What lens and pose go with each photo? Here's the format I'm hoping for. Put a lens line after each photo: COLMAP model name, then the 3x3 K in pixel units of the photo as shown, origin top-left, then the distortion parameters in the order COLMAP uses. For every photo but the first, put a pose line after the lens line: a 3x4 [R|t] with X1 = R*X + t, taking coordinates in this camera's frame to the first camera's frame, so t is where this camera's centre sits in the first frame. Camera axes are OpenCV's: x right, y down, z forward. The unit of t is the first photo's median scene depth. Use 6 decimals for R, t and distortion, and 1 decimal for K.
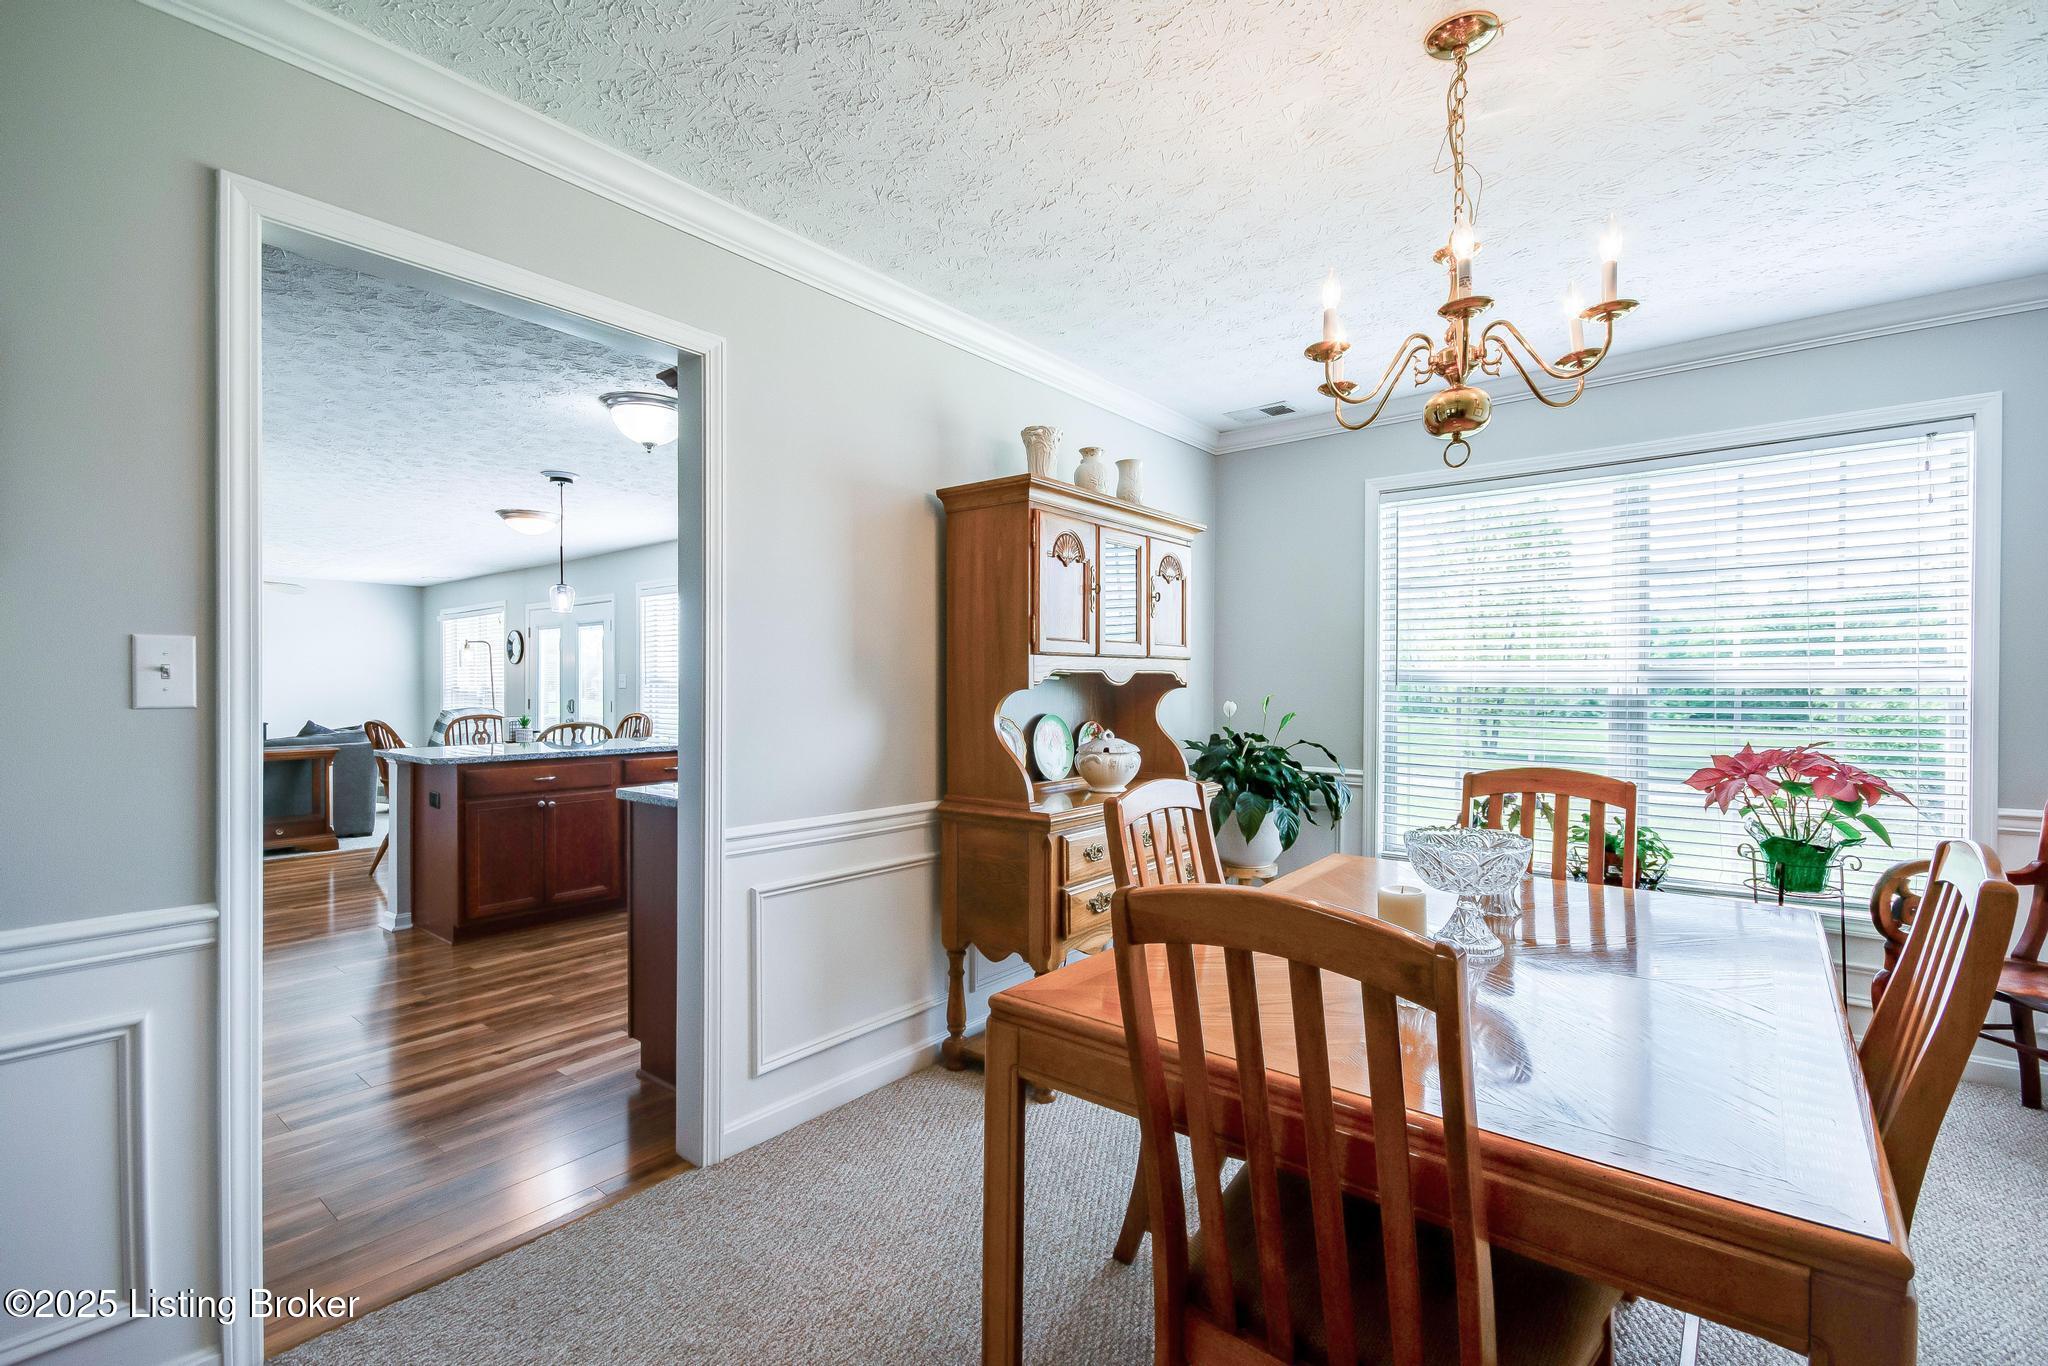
lens RADIAL K [[893.3, 0, 1035.9], [0, 893.3, 682.9], [0, 0, 1]] dist [-0.000471, -0.000026]
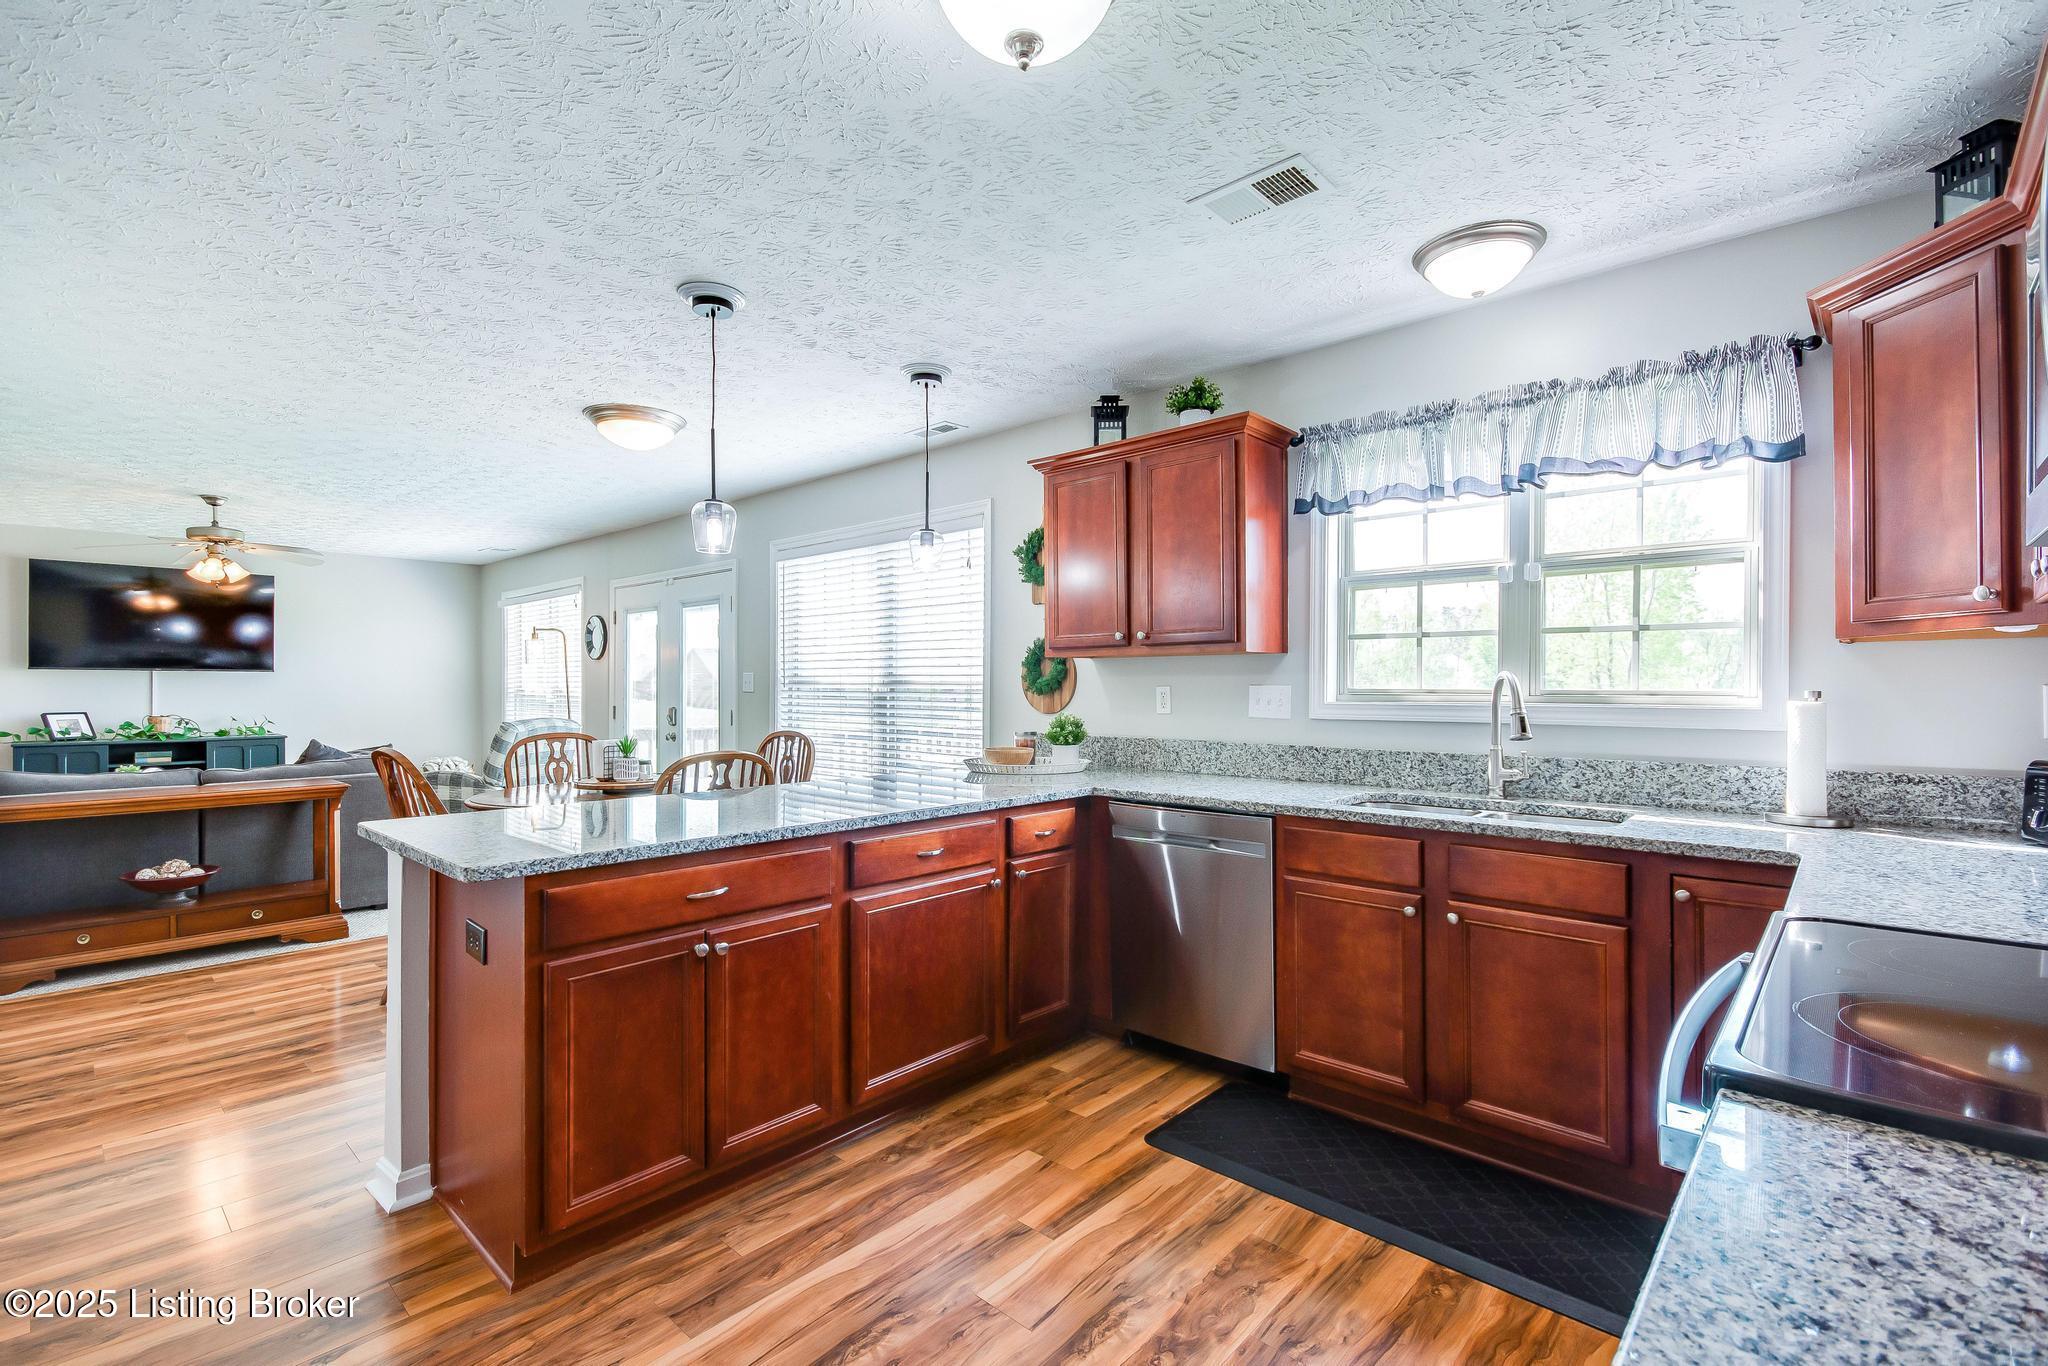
lens RADIAL K [[913.1, 0, 1024.0], [0, 913.1, 683.0], [0, 0, 1]] dist [0.017244, -0.000018]
pose [[0.997273, 0.000391, -0.073802, -0.232526], [-0.000460, 0.999999, -0.000914, -0.000953], [0.073801, 0.000945, 0.997273, 0.356492]]
